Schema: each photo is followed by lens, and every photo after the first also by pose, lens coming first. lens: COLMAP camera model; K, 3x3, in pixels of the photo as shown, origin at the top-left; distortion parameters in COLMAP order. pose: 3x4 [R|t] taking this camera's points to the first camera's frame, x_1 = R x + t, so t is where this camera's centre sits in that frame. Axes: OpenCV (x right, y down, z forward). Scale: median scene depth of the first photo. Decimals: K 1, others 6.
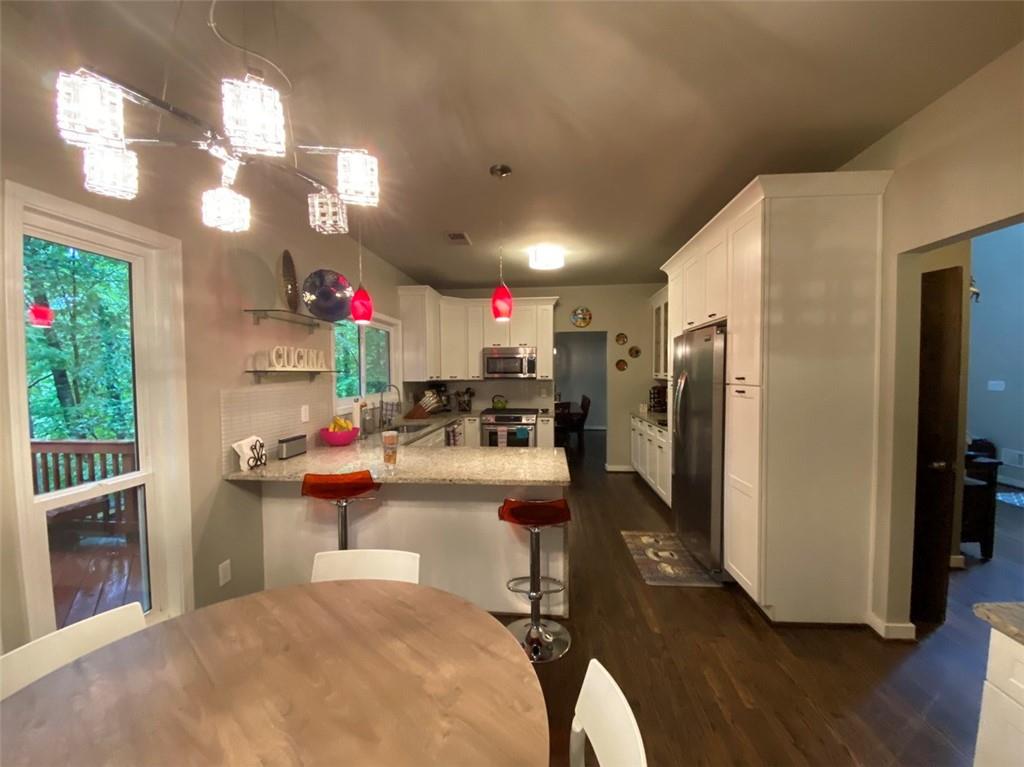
lens RADIAL K [[412.6, 0, 510.0], [0, 412.6, 388.8], [0, 0, 1]] dist [0.031335, -0.023530]
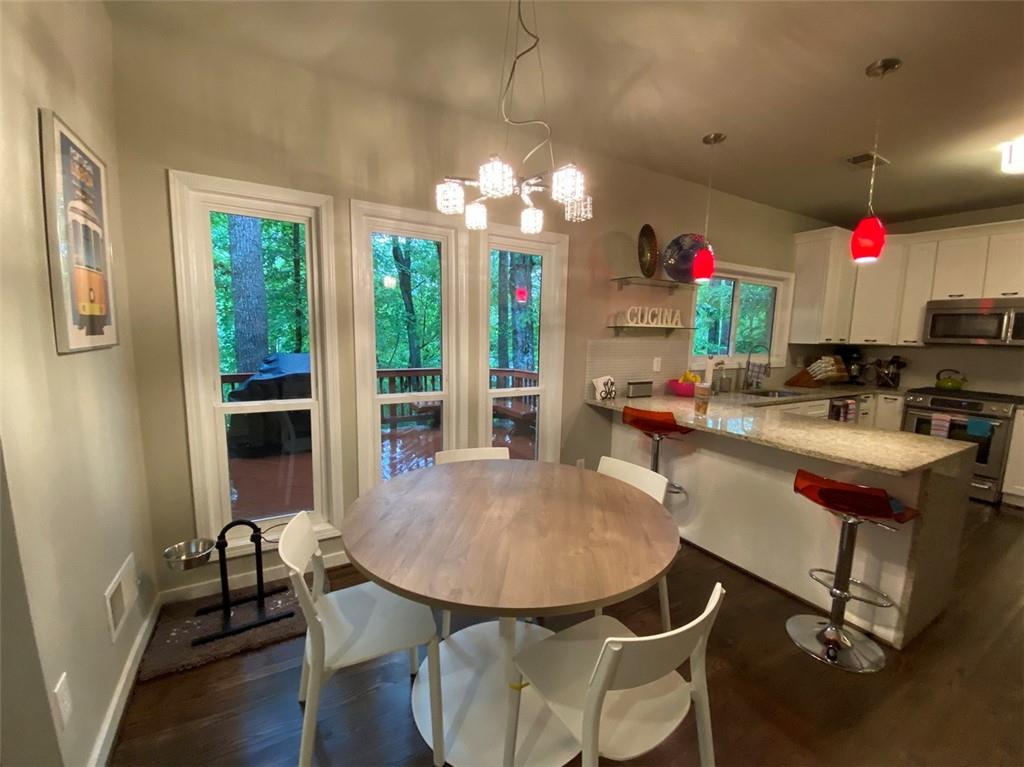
lens RADIAL K [[412.6, 0, 510.0], [0, 412.6, 388.8], [0, 0, 1]] dist [0.031335, -0.023530]
pose [[0.576202, 0.122961, -0.808005, 0.255200], [-0.054519, 0.992199, 0.112114, 0.021987], [0.815487, -0.020549, 0.578410, -0.019782]]
